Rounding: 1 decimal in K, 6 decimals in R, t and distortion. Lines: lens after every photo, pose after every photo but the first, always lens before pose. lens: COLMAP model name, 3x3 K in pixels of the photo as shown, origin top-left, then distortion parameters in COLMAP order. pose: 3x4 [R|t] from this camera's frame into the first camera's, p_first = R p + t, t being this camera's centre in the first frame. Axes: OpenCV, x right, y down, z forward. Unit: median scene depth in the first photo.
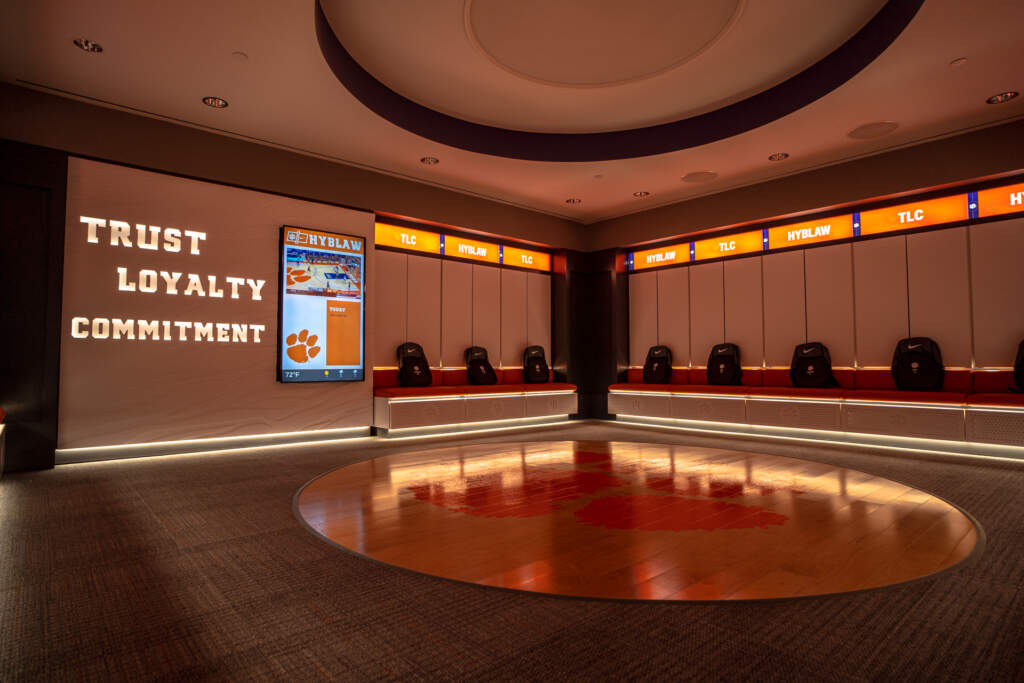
lens RADIAL K [[562.3, 0, 499.5], [0, 562.3, 338.9], [0, 0, 1]] dist [-0.054474, 0.029656]
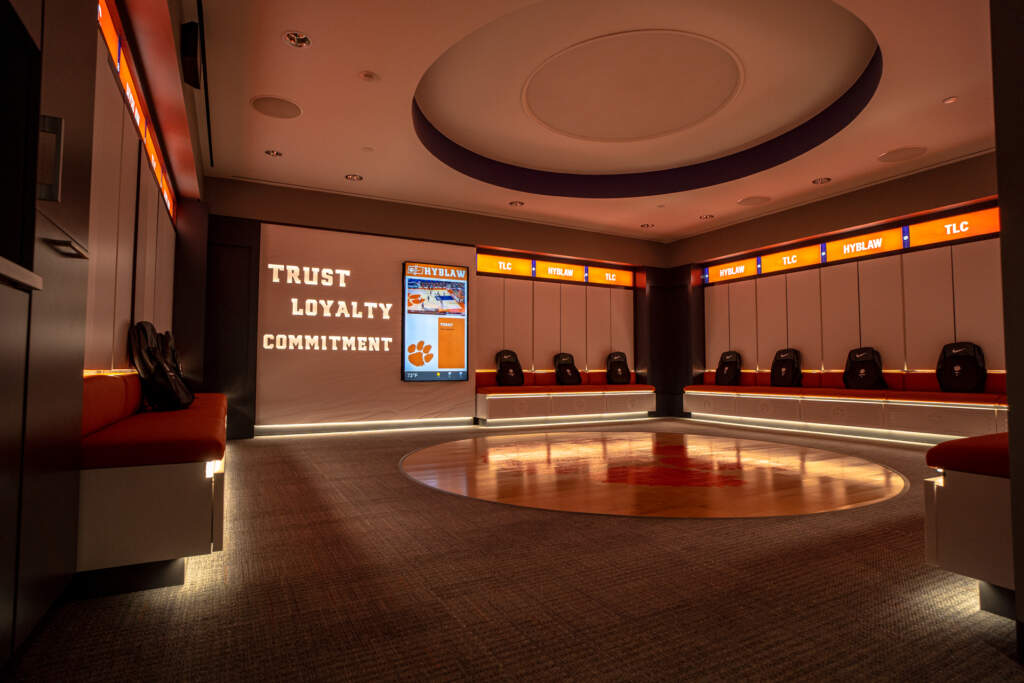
lens RADIAL K [[542.9, 0, 509.6], [0, 542.9, 340.9], [0, 0, 1]] dist [-0.056572, 0.030065]
pose [[0.975442, -0.010286, -0.220015, 0.123820], [0.008554, 0.999924, -0.008825, -0.003185], [0.220089, 0.006727, 0.975457, -0.177493]]
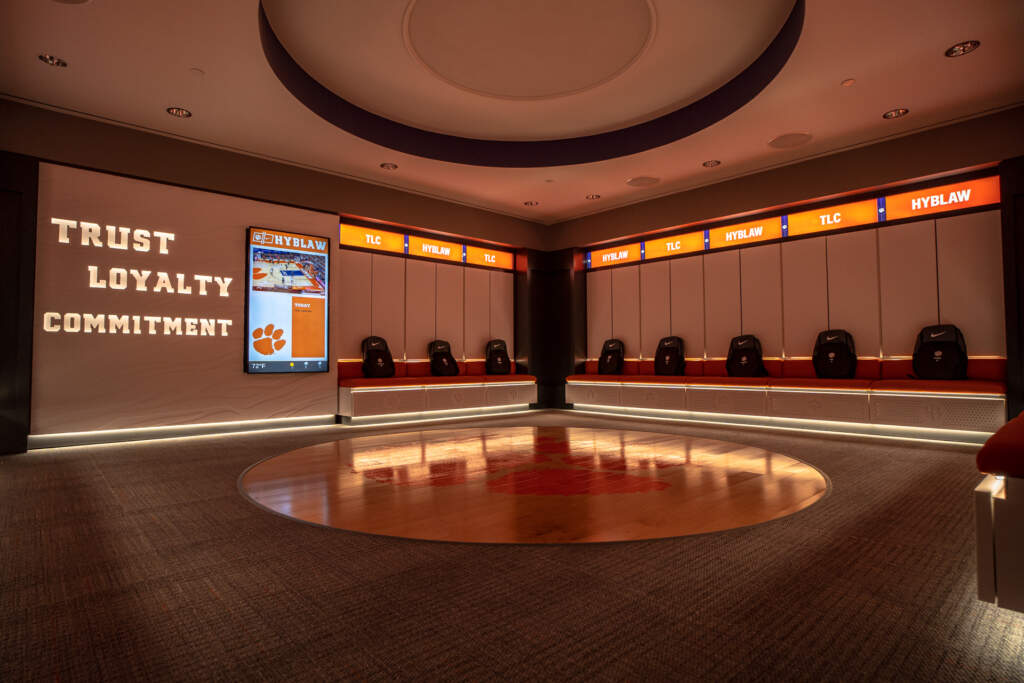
lens RADIAL K [[550.9, 0, 509.0], [0, 550.9, 339.3], [0, 0, 1]] dist [-0.055656, 0.030212]
pose [[0.999623, -0.003054, 0.027298, 0.076856], [0.002901, 0.999980, 0.005627, 0.007809], [-0.027315, -0.005546, 0.999612, -0.055780]]
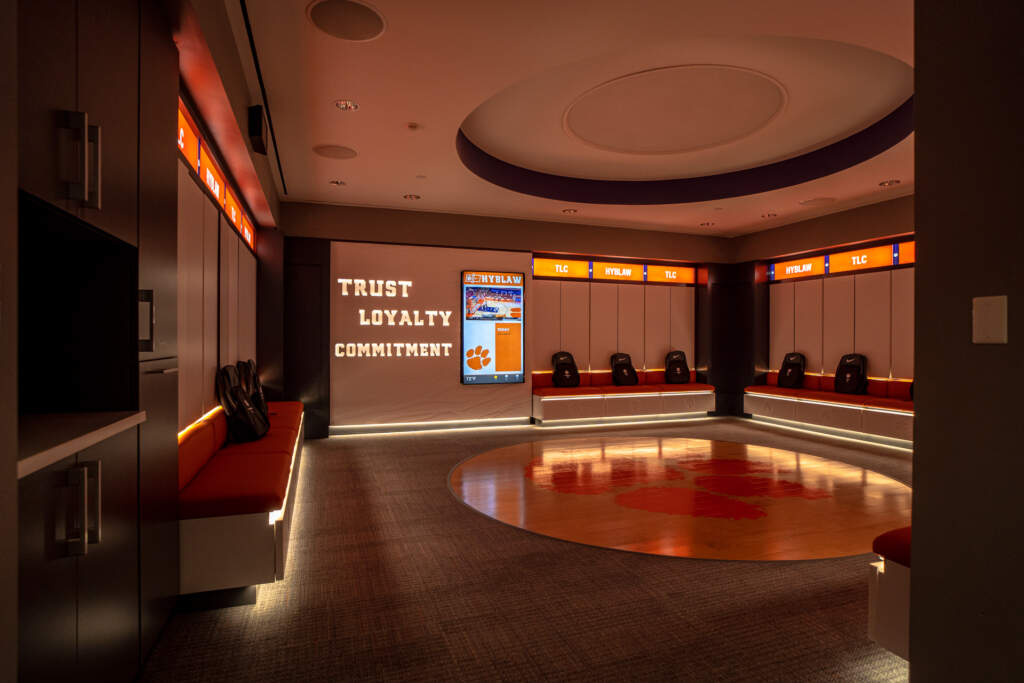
lens RADIAL K [[550.9, 0, 509.0], [0, 550.9, 339.3], [0, 0, 1]] dist [-0.055656, 0.030212]
pose [[0.932477, 0.002466, -0.361220, 0.199143], [0.013640, 0.999023, 0.042031, -0.084838], [0.360971, -0.044120, 0.931533, -0.222180]]
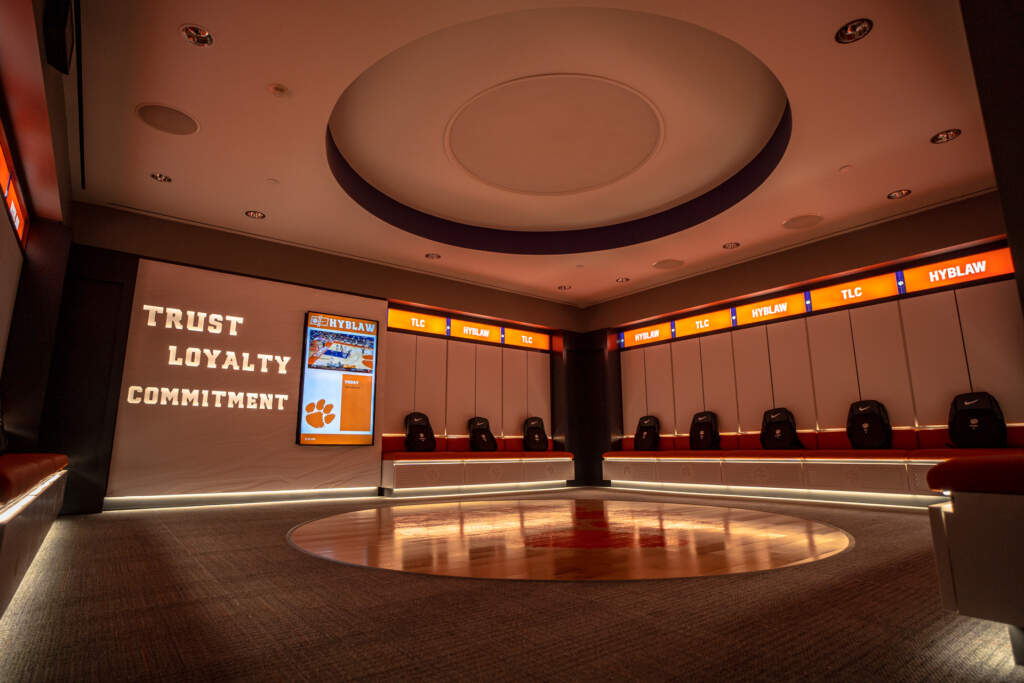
lens RADIAL K [[547.8, 0, 509.7], [0, 547.8, 336.4], [0, 0, 1]] dist [-0.056065, 0.030405]
pose [[0.998578, -0.014268, -0.051357, 0.096863], [0.005971, 0.987388, -0.158204, 0.034292], [0.052967, 0.157672, 0.986070, -0.110360]]
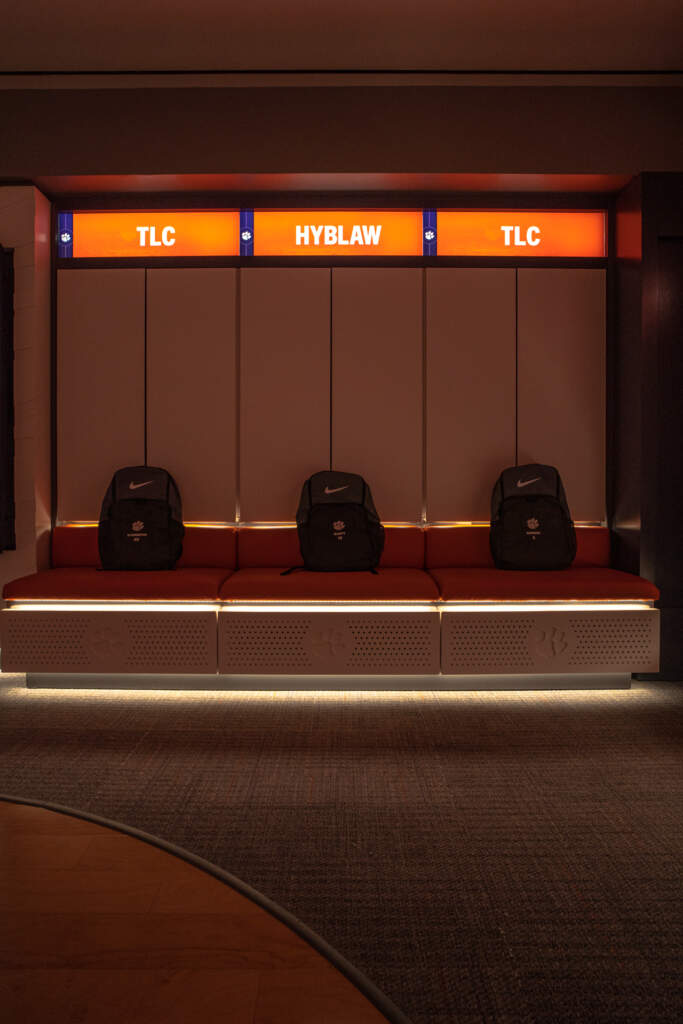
lens RADIAL K [[545.8, 0, 345.4], [0, 545.8, 497.1], [0, 0, 1]] dist [-0.054175, 0.028981]
pose [[0.752840, 0.011084, -0.658110, 0.273576], [0.030033, 0.998238, 0.051168, 0.015363], [0.657518, -0.058287, 0.751181, 0.884857]]
